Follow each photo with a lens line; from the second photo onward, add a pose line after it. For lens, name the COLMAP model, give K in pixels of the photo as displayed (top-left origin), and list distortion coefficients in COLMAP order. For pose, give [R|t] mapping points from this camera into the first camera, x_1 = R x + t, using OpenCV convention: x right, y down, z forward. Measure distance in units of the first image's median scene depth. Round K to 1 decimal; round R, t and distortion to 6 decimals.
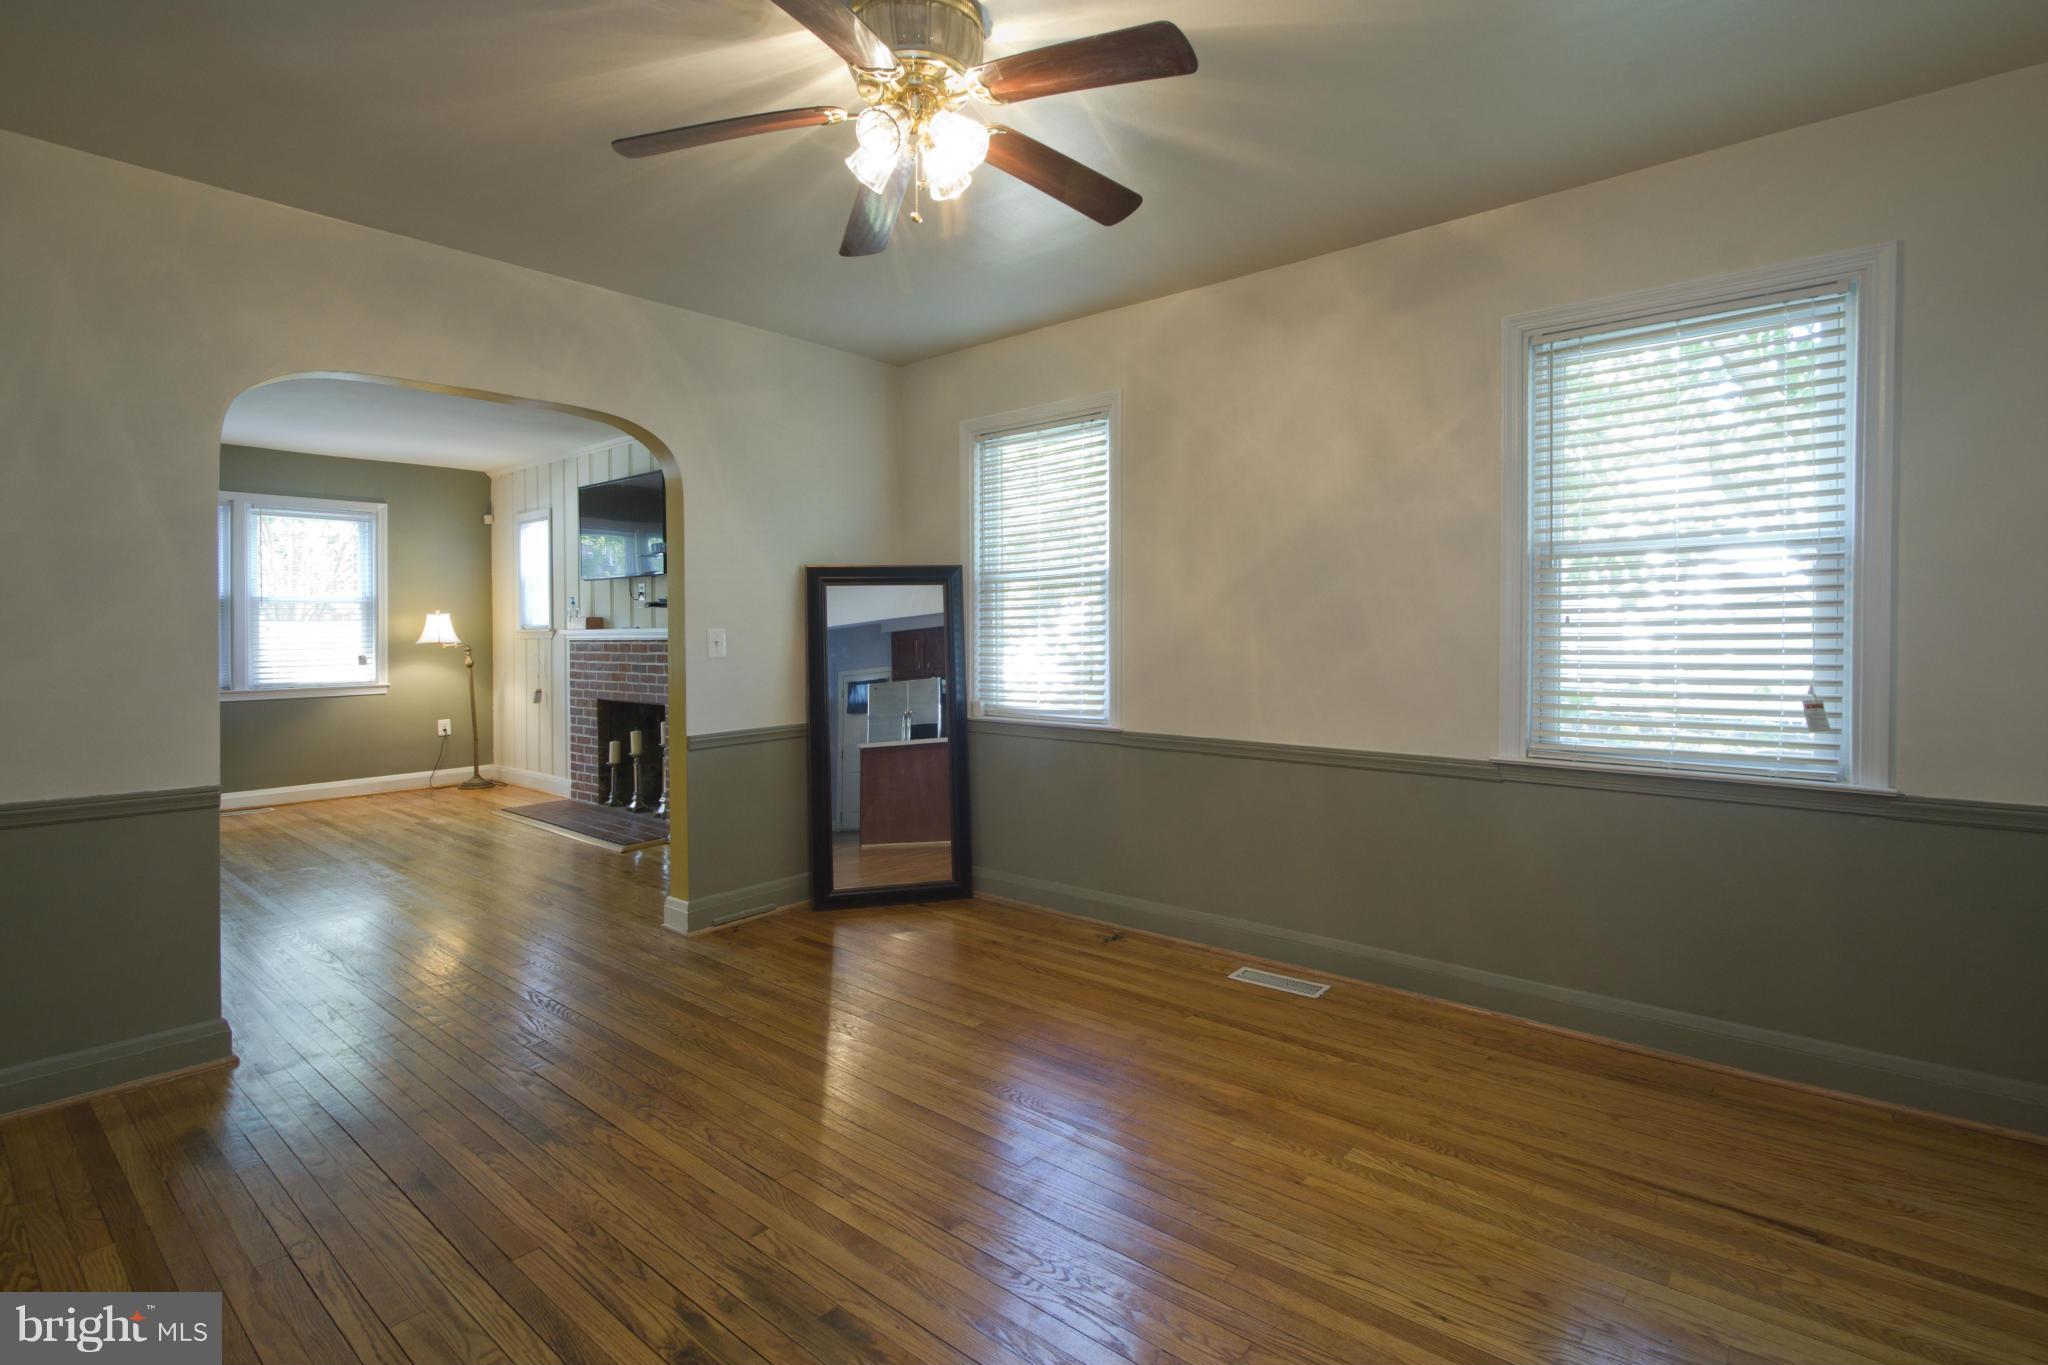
lens RADIAL K [[978.7, 0, 1024.2], [0, 978.7, 626.2], [0, 0, 1]] dist [0.000713, 0.000163]
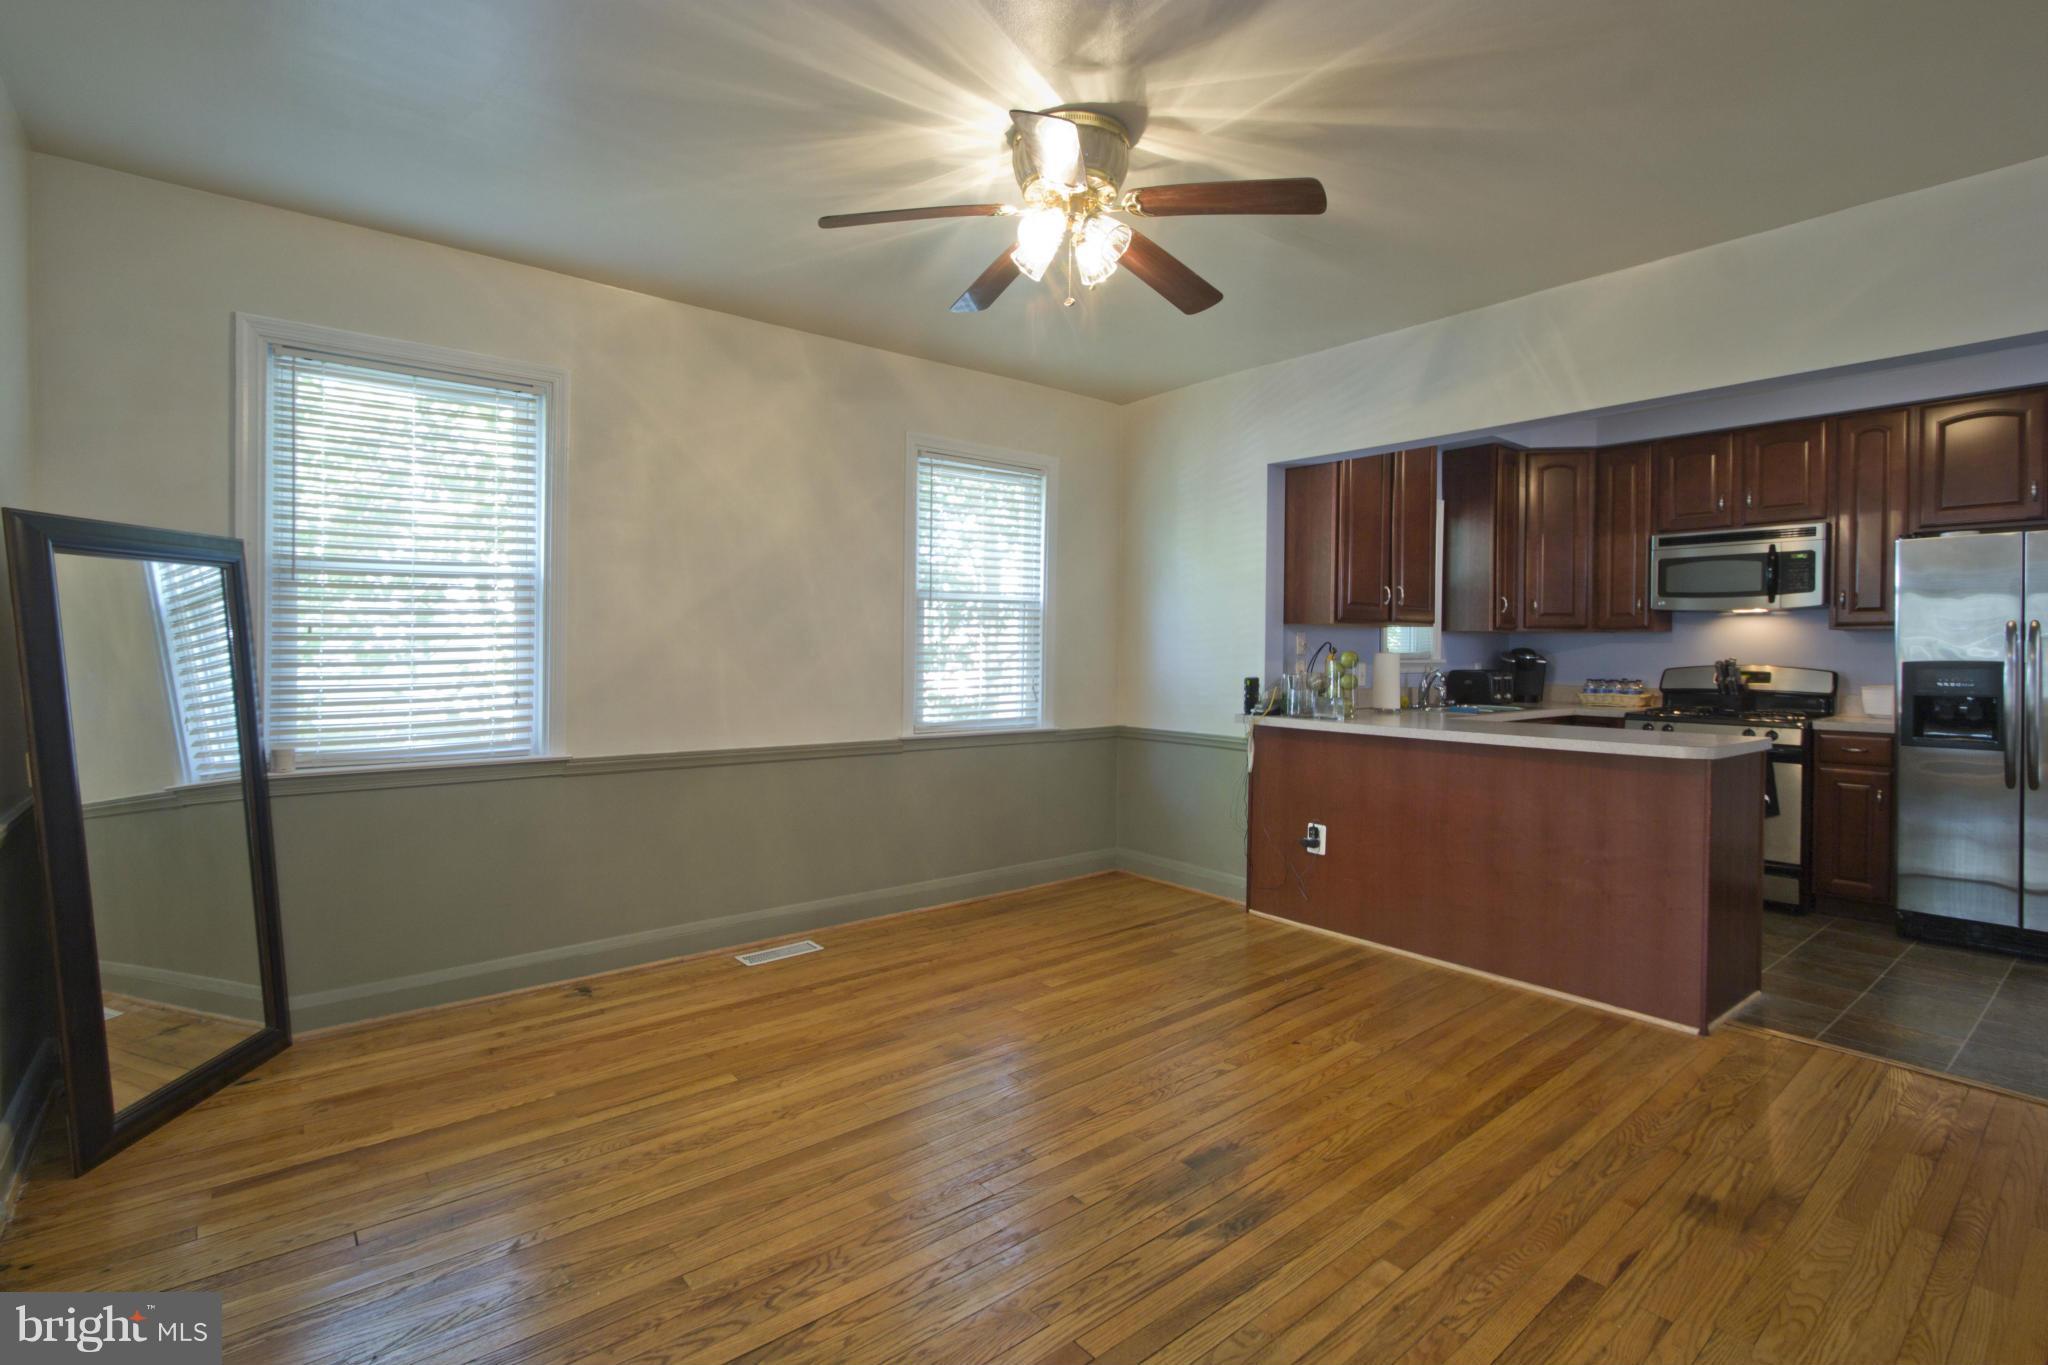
lens RADIAL K [[947.9, 0, 1027.0], [0, 947.9, 658.5], [0, 0, 1]] dist [-0.001186, -0.000850]
pose [[0.178432, -0.004606, 0.983941, -0.859960], [-0.010479, 0.999923, 0.006581, 0.009029], [-0.983896, -0.011485, 0.178370, 0.575076]]
